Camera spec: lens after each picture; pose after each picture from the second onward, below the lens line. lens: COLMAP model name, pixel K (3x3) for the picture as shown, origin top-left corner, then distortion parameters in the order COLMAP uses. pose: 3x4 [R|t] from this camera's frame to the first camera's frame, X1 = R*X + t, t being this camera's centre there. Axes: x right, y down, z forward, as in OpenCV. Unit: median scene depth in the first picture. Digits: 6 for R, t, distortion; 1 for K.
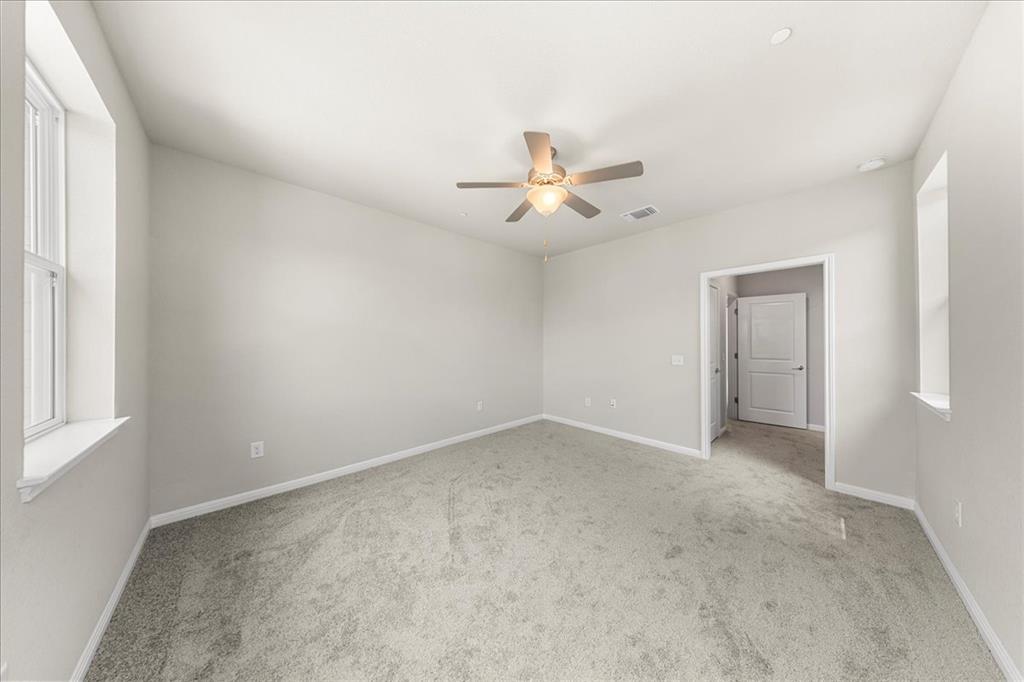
lens RADIAL K [[292.3, 0, 516.4], [0, 292.3, 341.9], [0, 0, 1]] dist [0.003222, -0.000250]
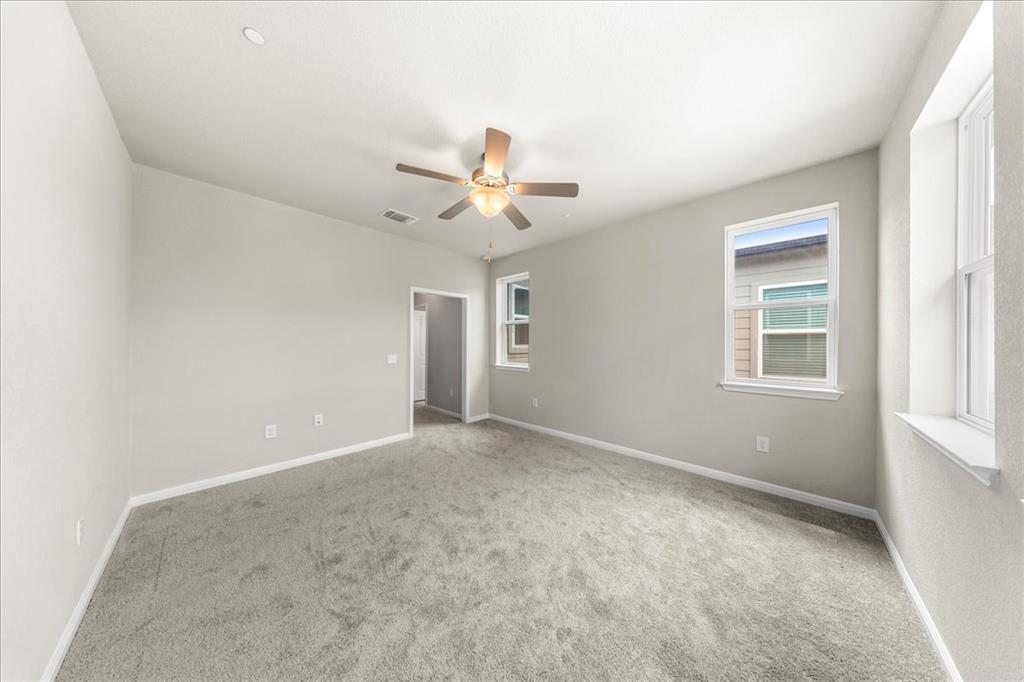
lens RADIAL K [[292.3, 0, 515.2], [0, 292.3, 341.8], [0, 0, 1]] dist [0.003222, -0.000250]
pose [[-0.054728, 0.005375, 0.998487, -0.817321], [-0.000503, 0.999985, -0.005410, 0.003158], [-0.998501, -0.000799, -0.054725, 0.850373]]
